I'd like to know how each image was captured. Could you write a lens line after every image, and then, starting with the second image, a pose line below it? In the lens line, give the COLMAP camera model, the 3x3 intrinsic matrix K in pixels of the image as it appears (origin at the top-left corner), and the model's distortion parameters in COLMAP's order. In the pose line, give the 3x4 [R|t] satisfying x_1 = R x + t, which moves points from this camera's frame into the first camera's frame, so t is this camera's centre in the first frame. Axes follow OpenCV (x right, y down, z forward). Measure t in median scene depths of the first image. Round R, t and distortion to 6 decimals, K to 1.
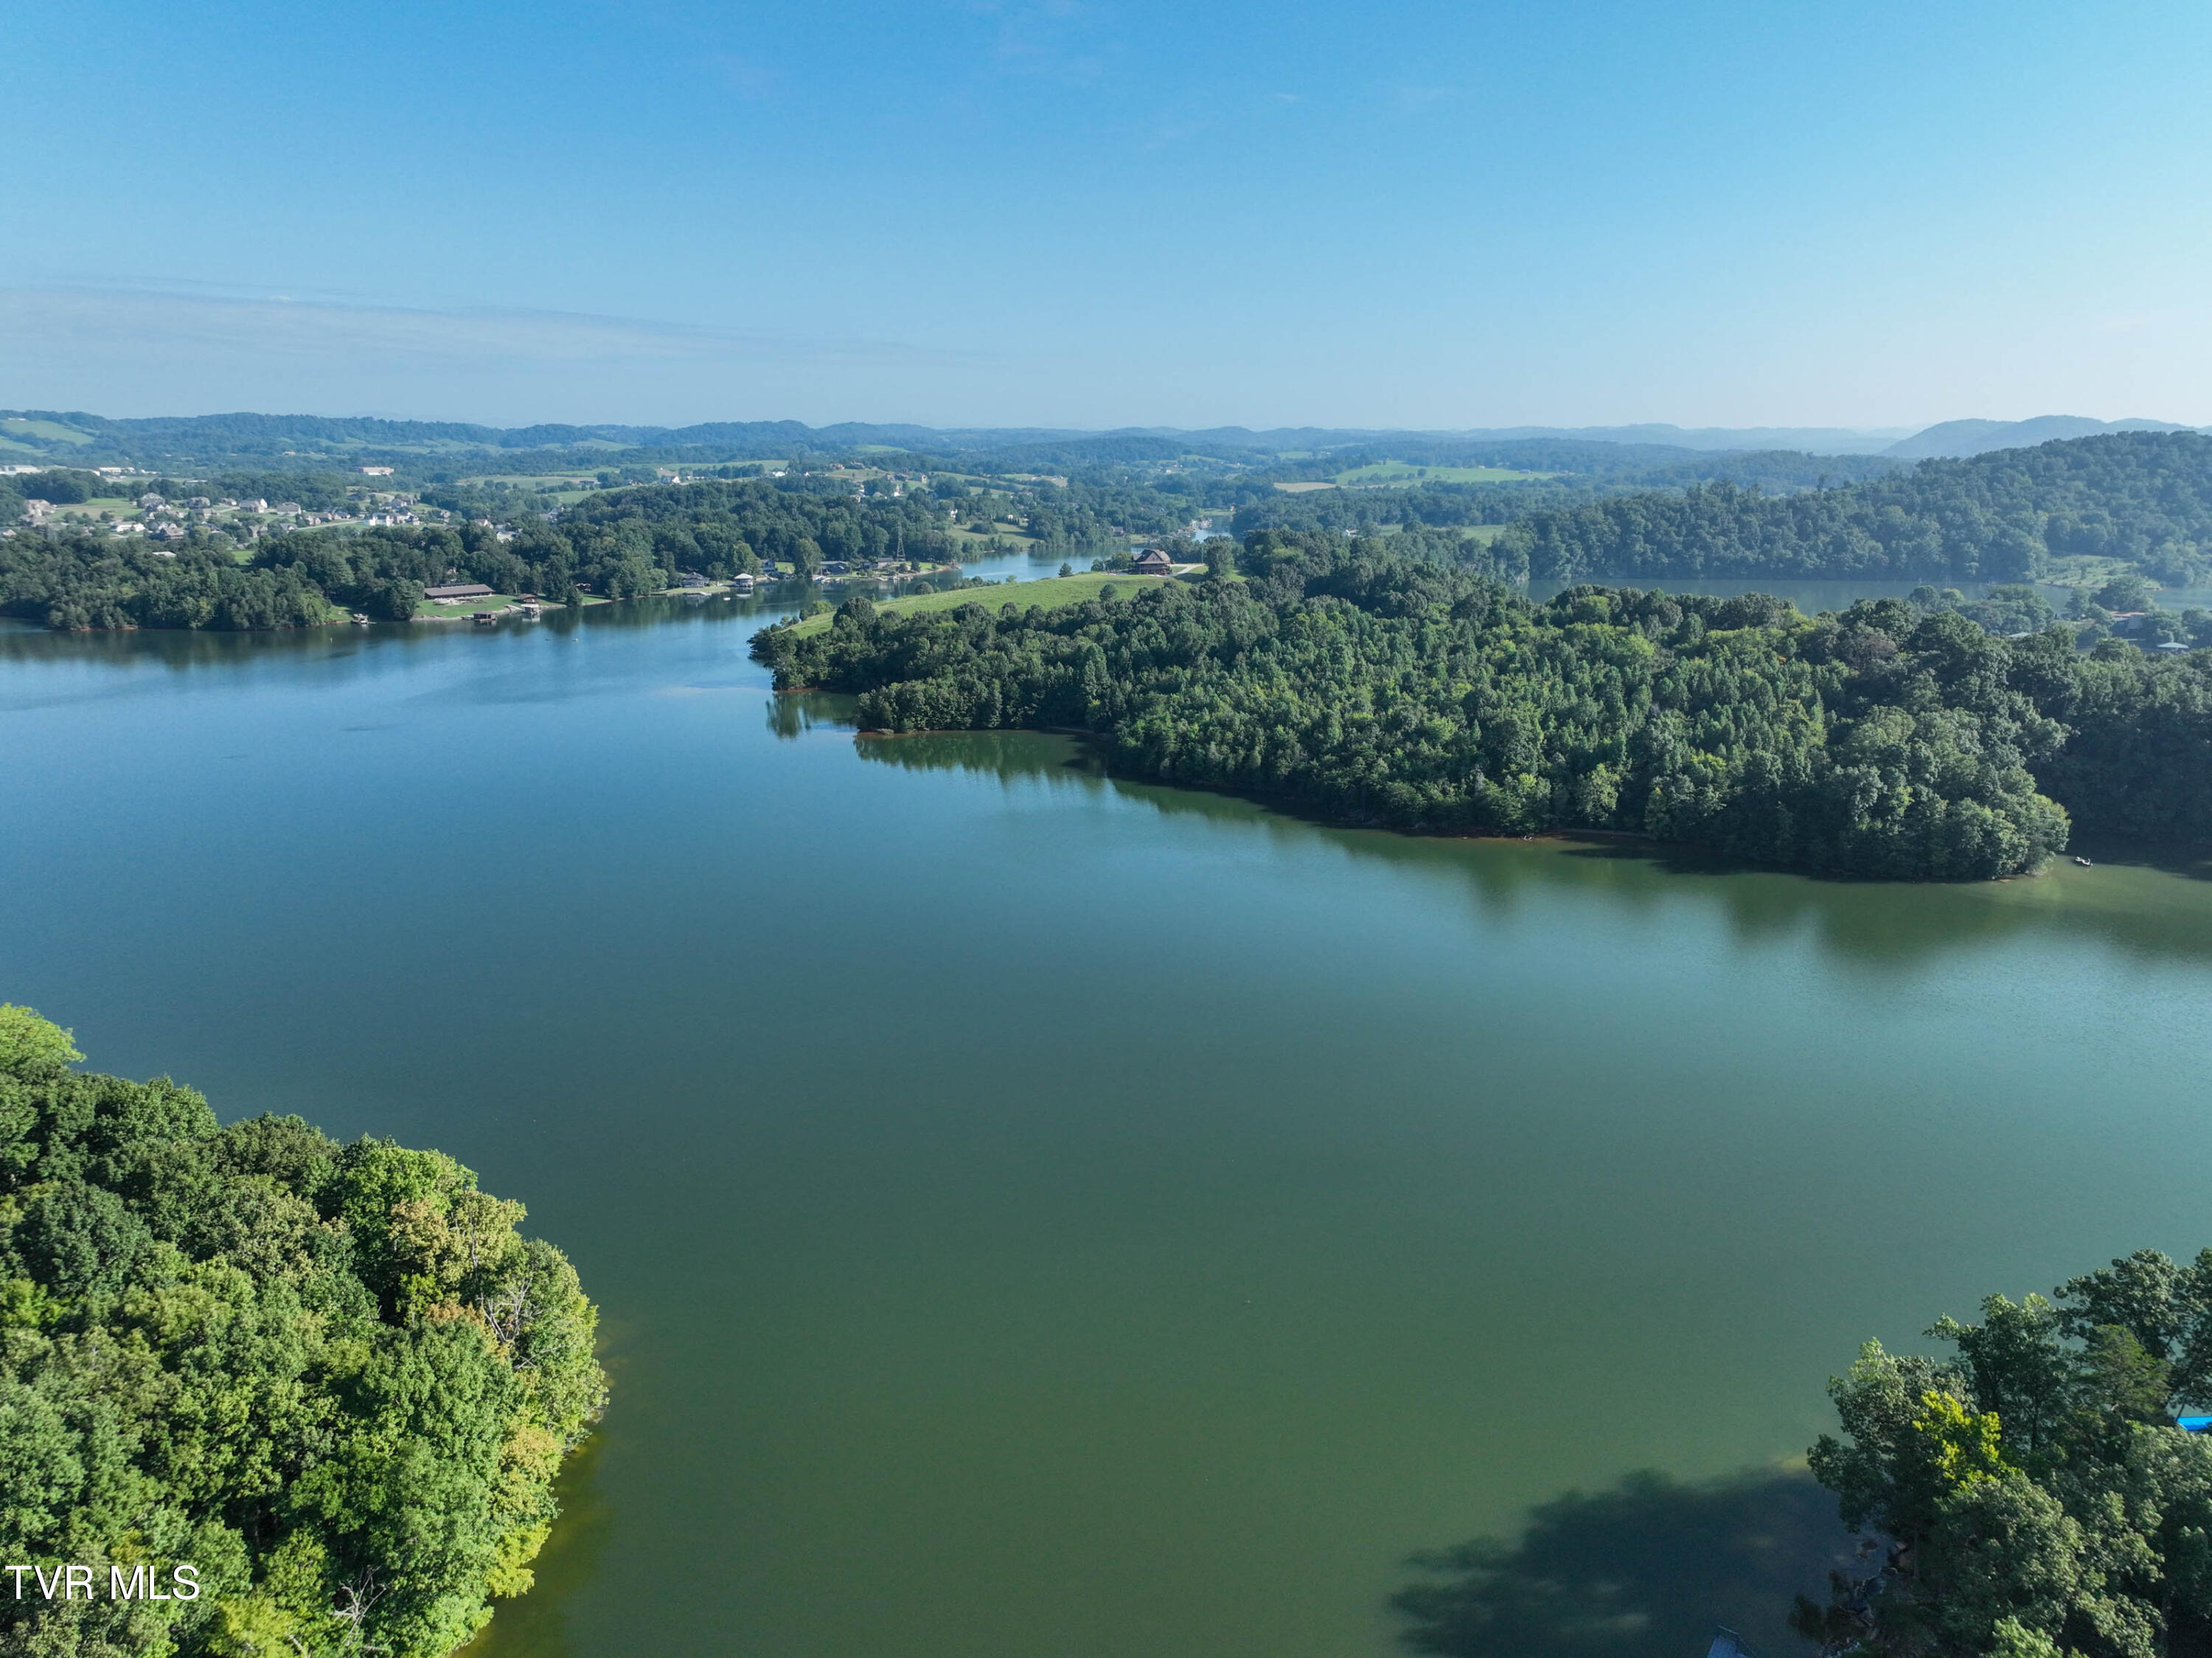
lens RADIAL K [[1534.6, 0, 1106.0], [0, 1534.6, 829.0], [0, 0, 1]] dist [-0.001223, 0.018500]
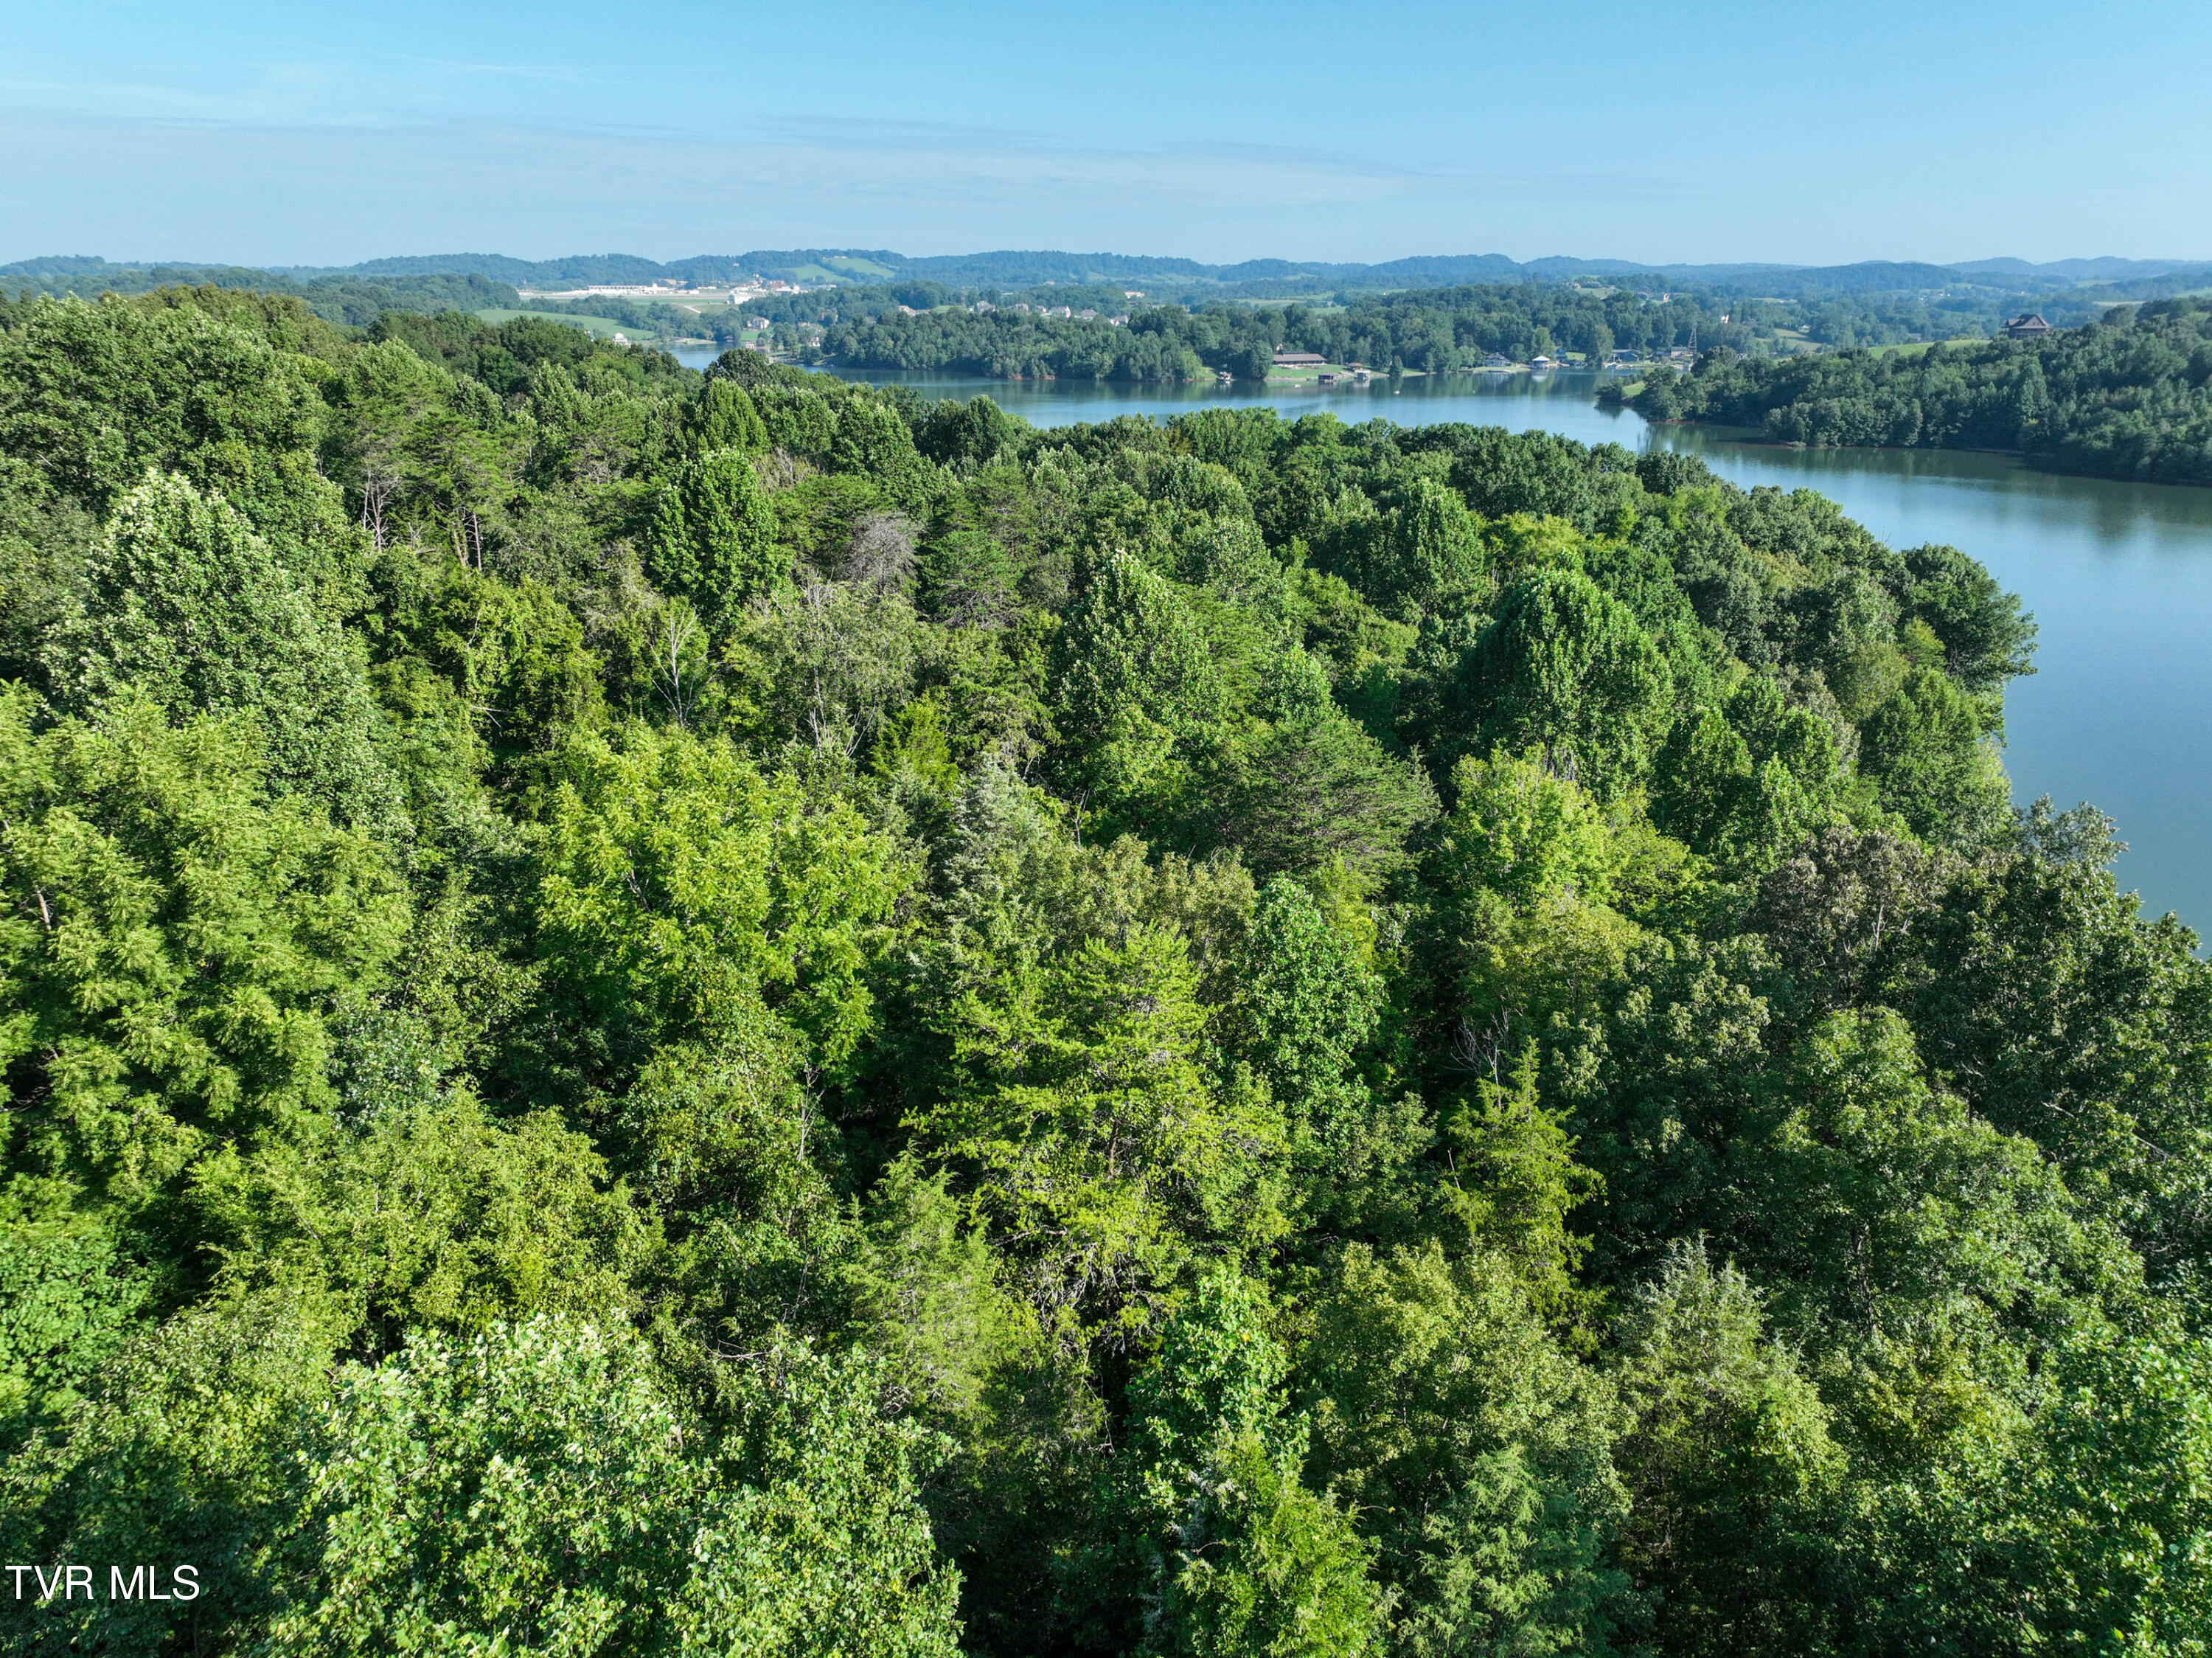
lens RADIAL K [[1544.4, 0, 1119.7], [0, 1544.4, 827.6], [0, 0, 1]] dist [-0.009385, 0.032837]
pose [[0.918686, 0.126382, -0.374223, -0.092337], [-0.092837, 0.989977, 0.106425, 0.081647], [0.383923, -0.063029, 0.921212, -0.102217]]
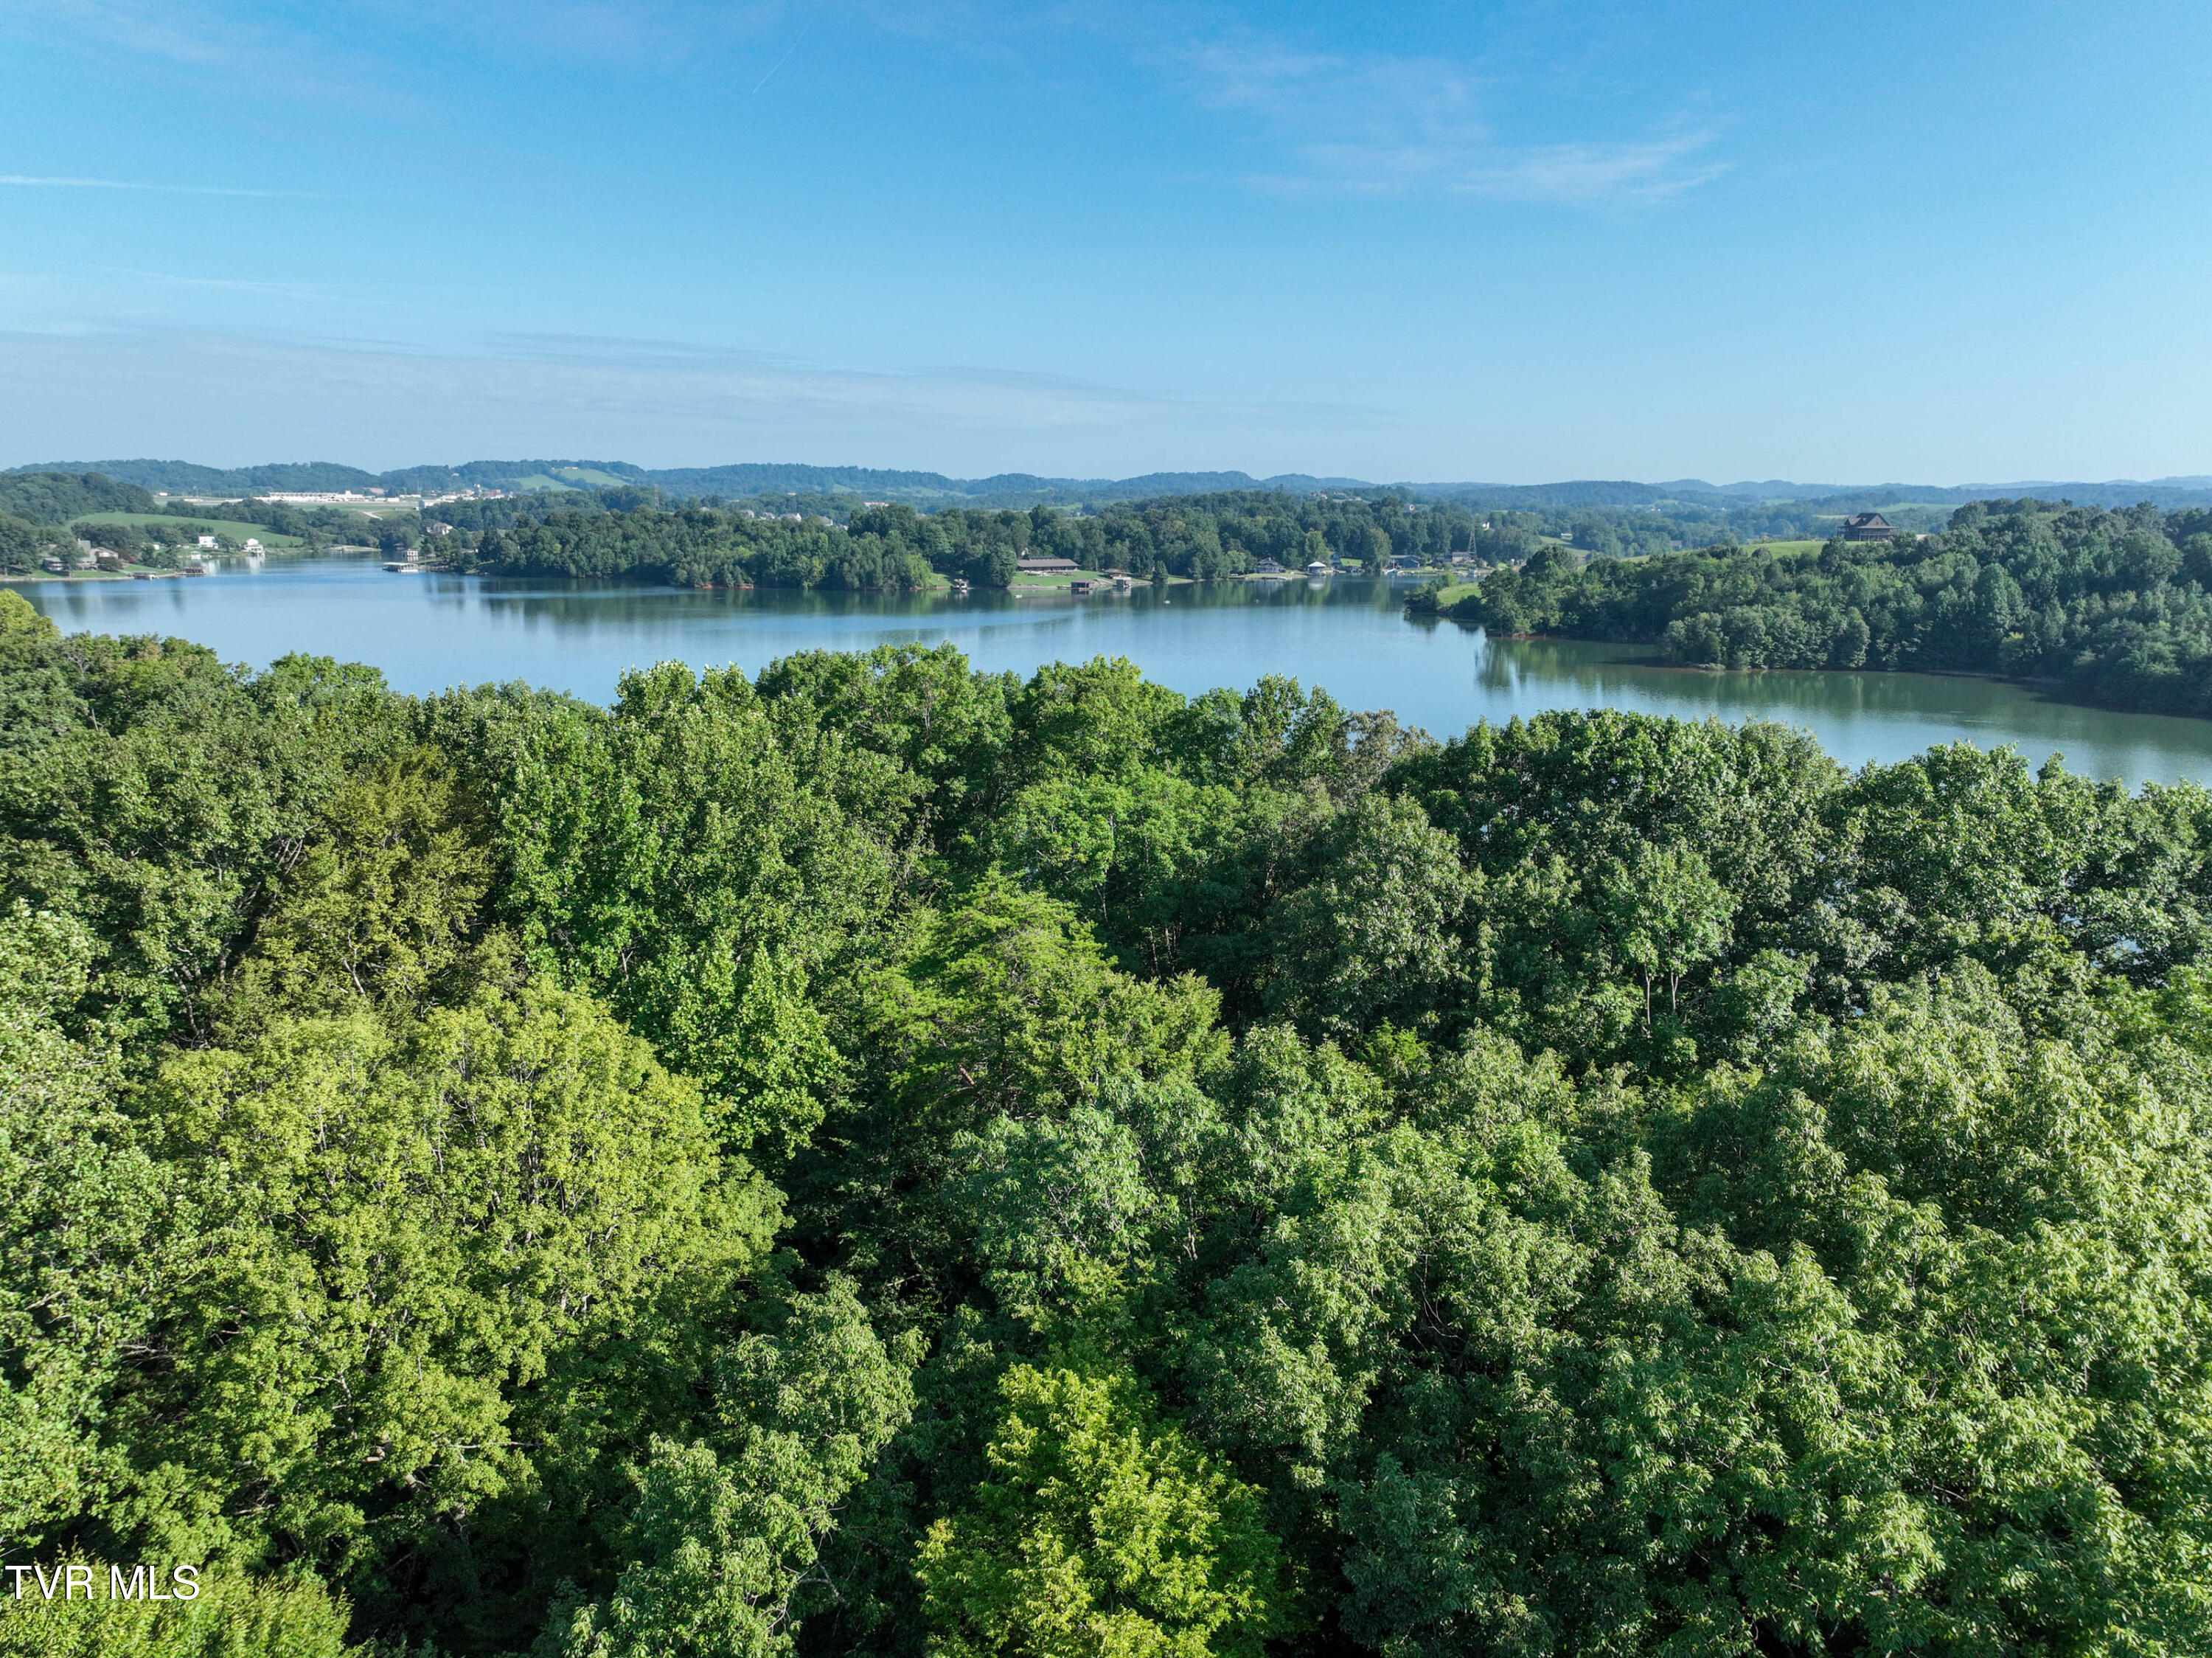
lens RADIAL K [[1542.1, 0, 1102.3], [0, 1542.1, 823.0], [0, 0, 1]] dist [0.006031, 0.003488]
pose [[0.965853, 0.051664, -0.253889, -0.156946], [-0.063040, 0.997330, -0.036873, 0.041382], [0.251306, 0.051620, 0.966530, 0.113018]]
